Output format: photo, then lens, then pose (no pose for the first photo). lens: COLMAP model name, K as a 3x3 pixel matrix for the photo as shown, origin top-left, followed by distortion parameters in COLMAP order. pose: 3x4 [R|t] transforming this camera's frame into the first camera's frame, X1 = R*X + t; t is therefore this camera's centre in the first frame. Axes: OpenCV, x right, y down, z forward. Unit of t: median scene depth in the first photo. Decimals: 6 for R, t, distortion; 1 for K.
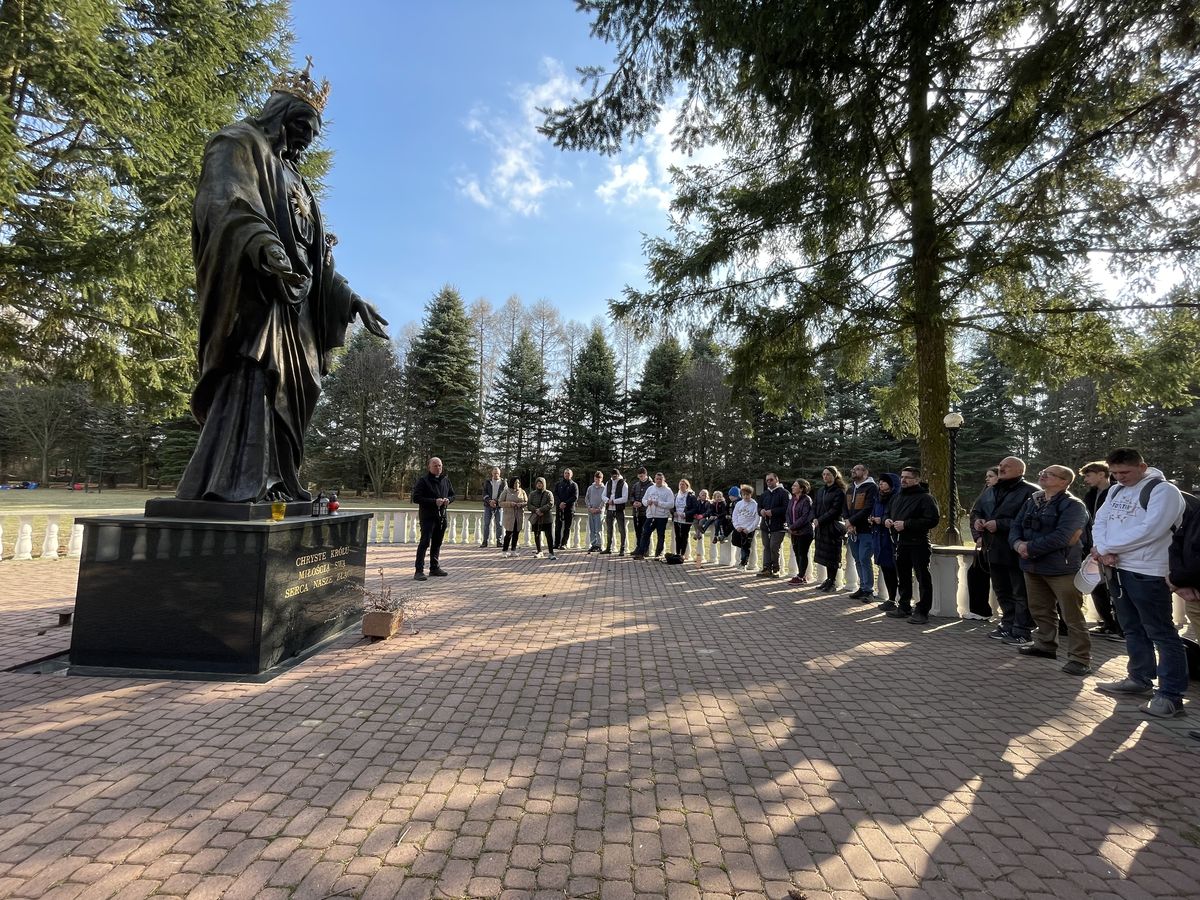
lens RADIAL K [[479.3, 0, 596.7], [0, 479.3, 451.5], [0, 0, 1]] dist [-0.000678, 0.000093]
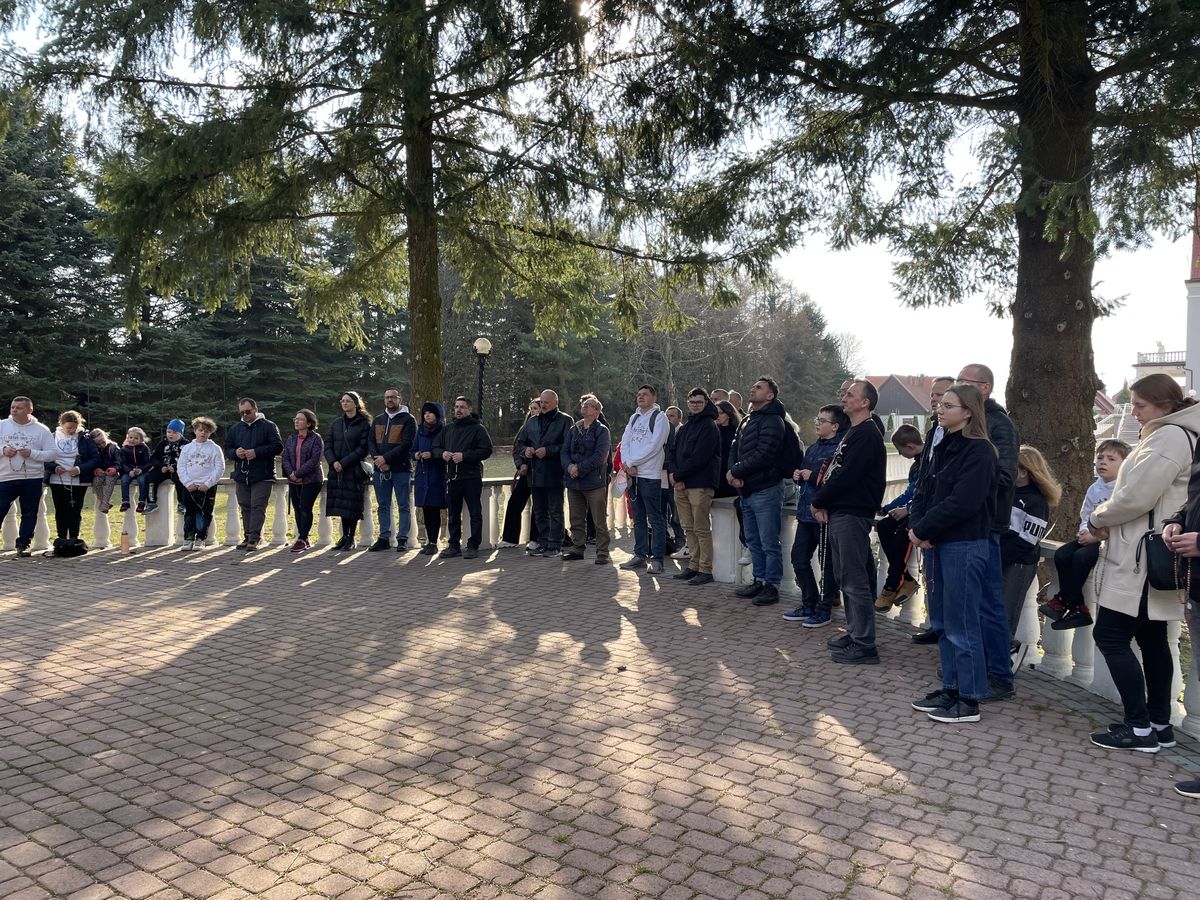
lens RADIAL K [[904.7, 0, 599.9], [0, 904.7, 449.0], [0, 0, 1]] dist [0.004194, 0.001100]
pose [[0.539154, -0.041977, 0.841161, -0.529505], [-0.050569, 0.995342, 0.082084, -0.017489], [-0.840688, -0.086792, 0.534519, -0.128377]]
